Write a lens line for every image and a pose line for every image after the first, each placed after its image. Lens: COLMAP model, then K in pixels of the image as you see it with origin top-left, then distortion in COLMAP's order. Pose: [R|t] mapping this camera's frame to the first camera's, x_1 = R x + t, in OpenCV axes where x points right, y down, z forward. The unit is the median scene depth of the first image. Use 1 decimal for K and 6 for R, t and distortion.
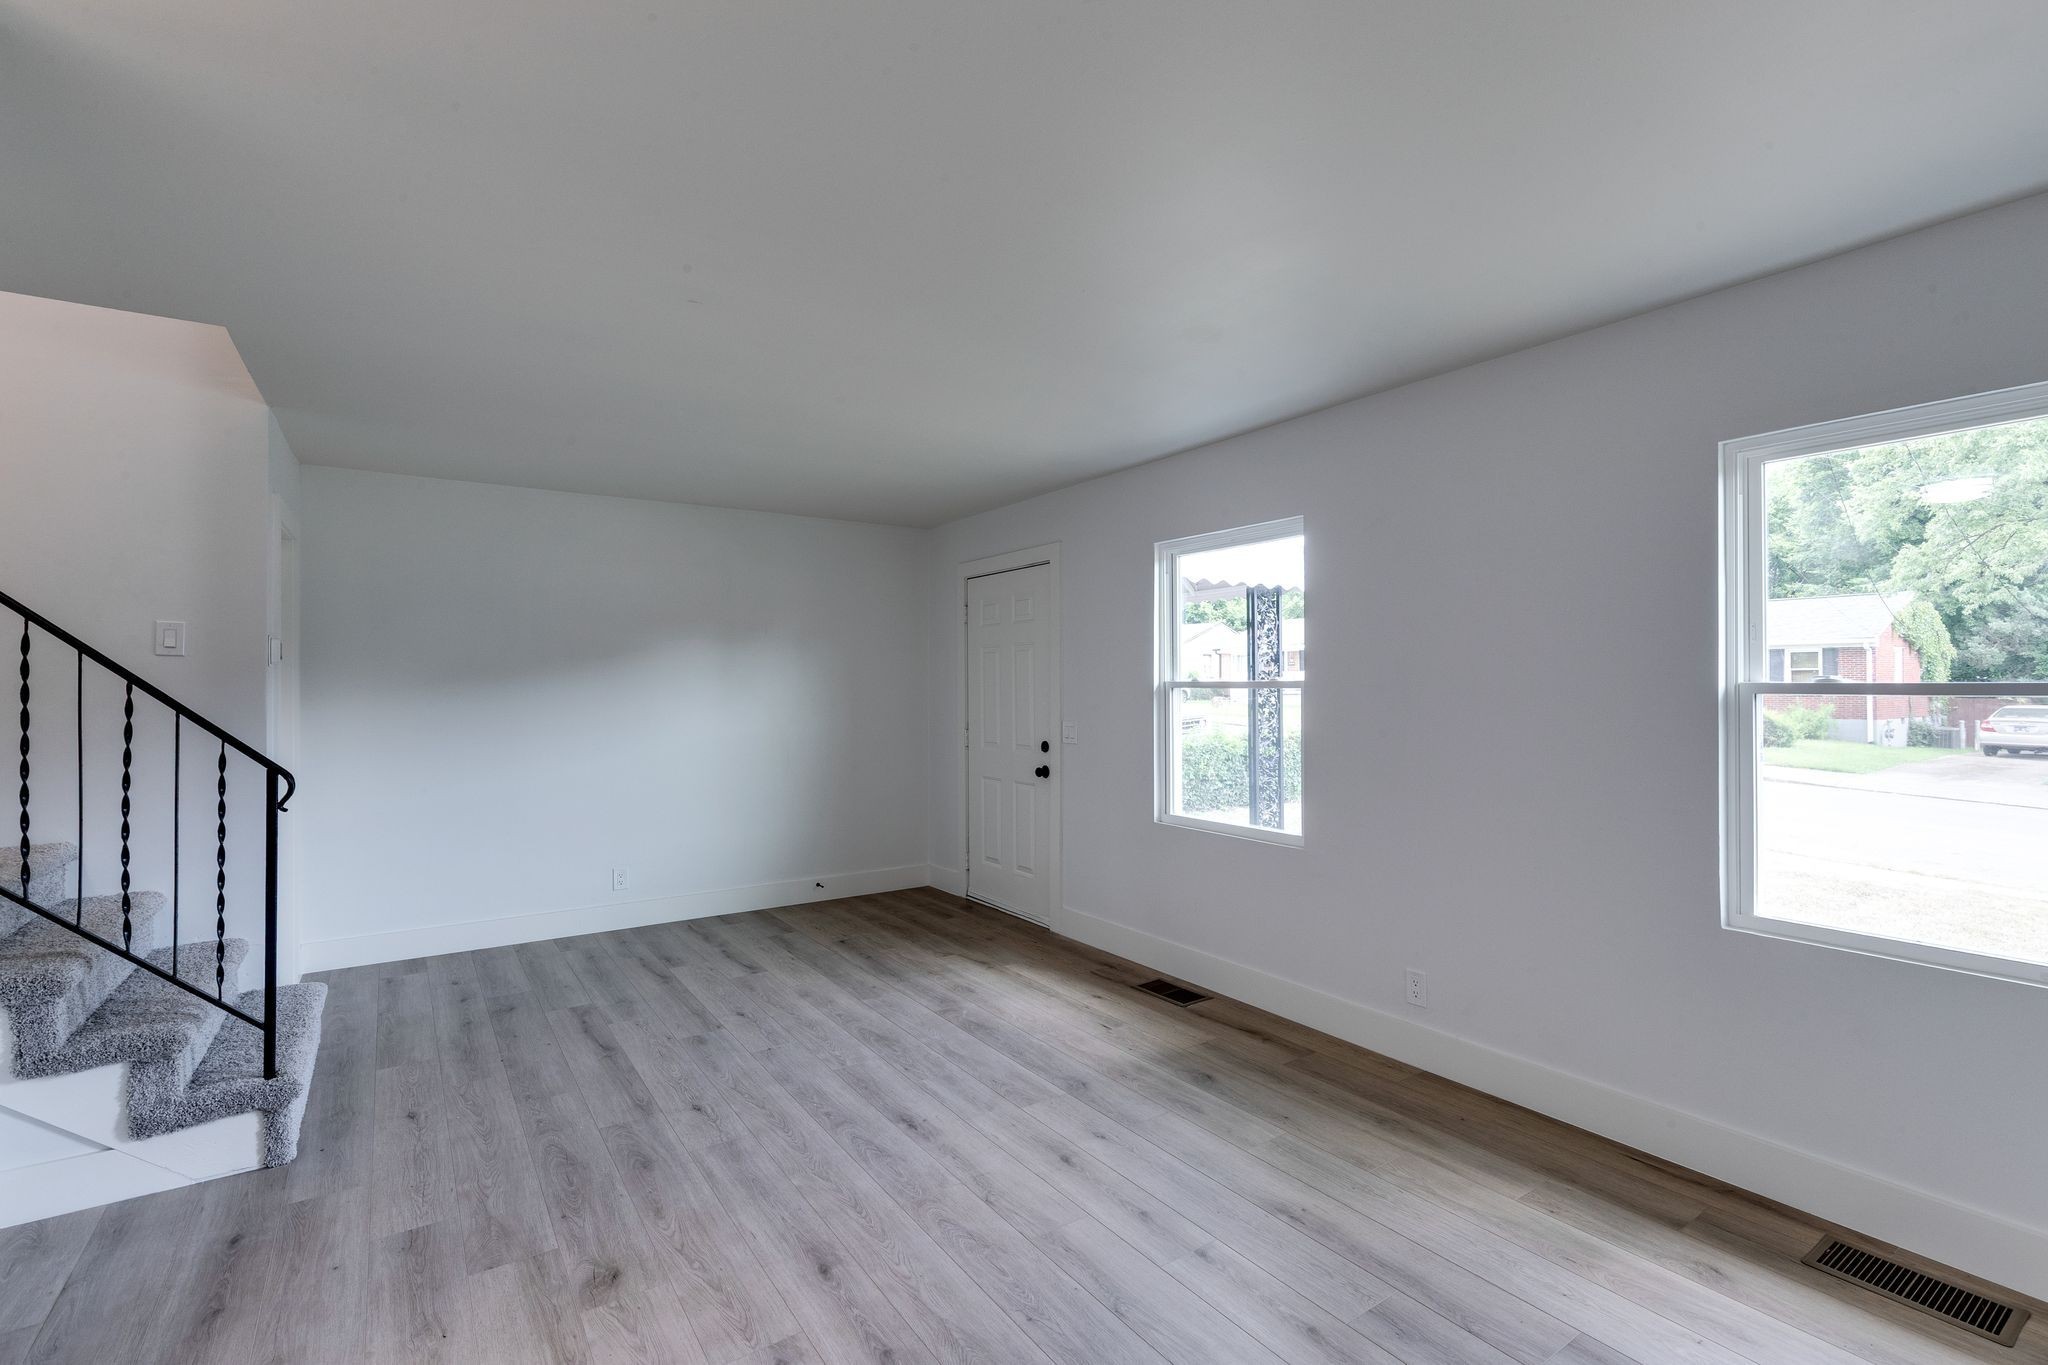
lens RADIAL K [[933.8, 0, 1023.2], [0, 933.8, 678.2], [0, 0, 1]] dist [0.001042, -0.001067]
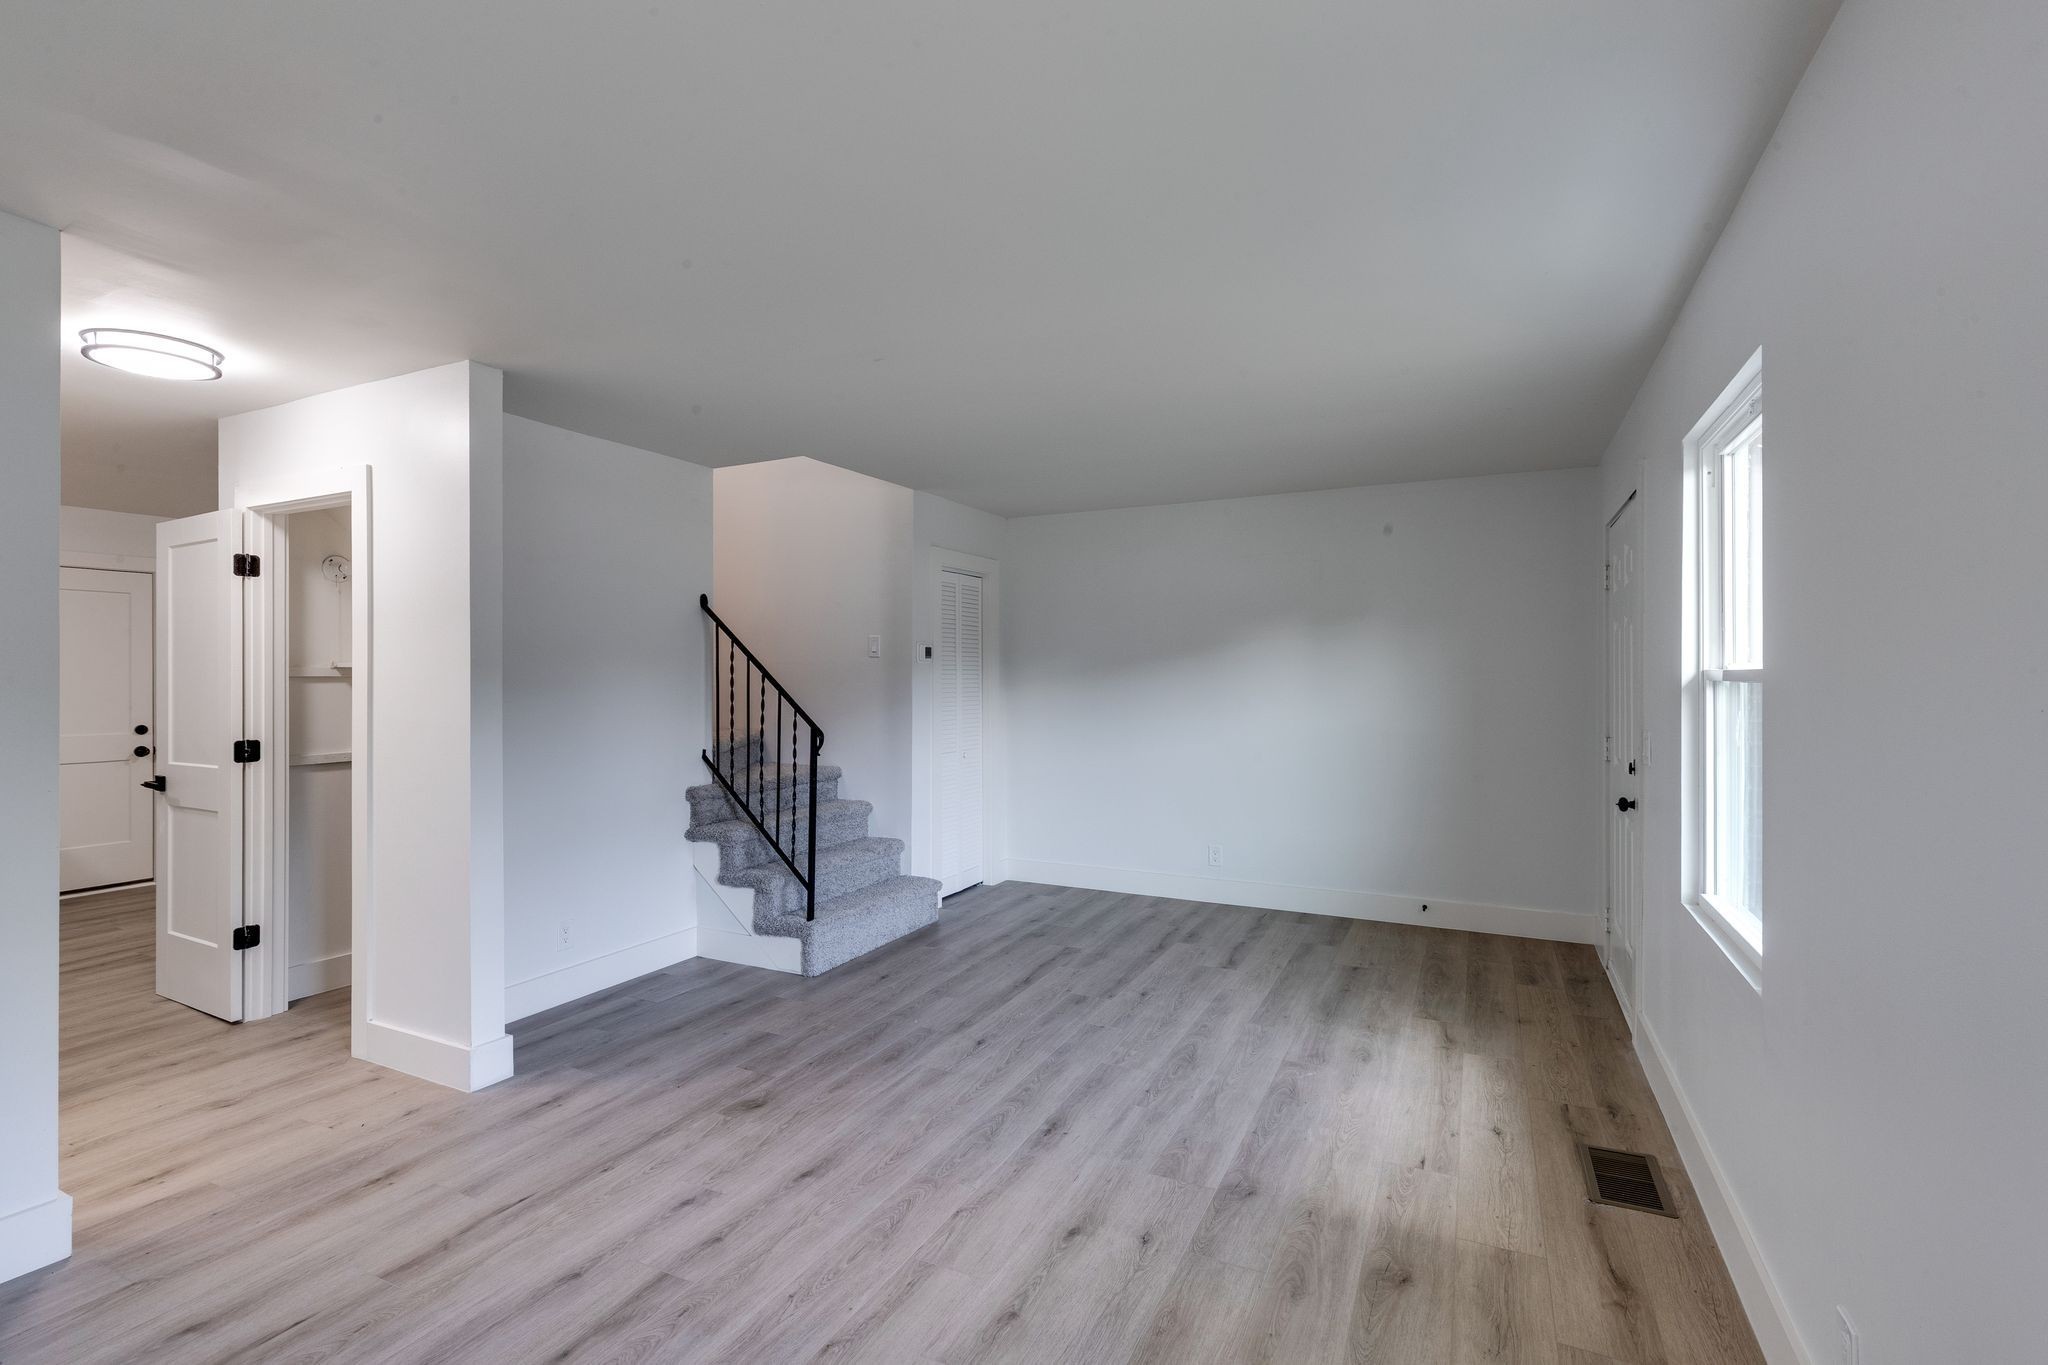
lens RADIAL K [[933.8, 0, 1020.5], [0, 933.8, 677.4], [0, 0, 1]] dist [0.001042, -0.001067]
pose [[0.483937, 0.003274, -0.875097, 0.579610], [0.003650, 0.999977, 0.005760, 0.003733], [0.875095, -0.005982, 0.483914, 0.416564]]
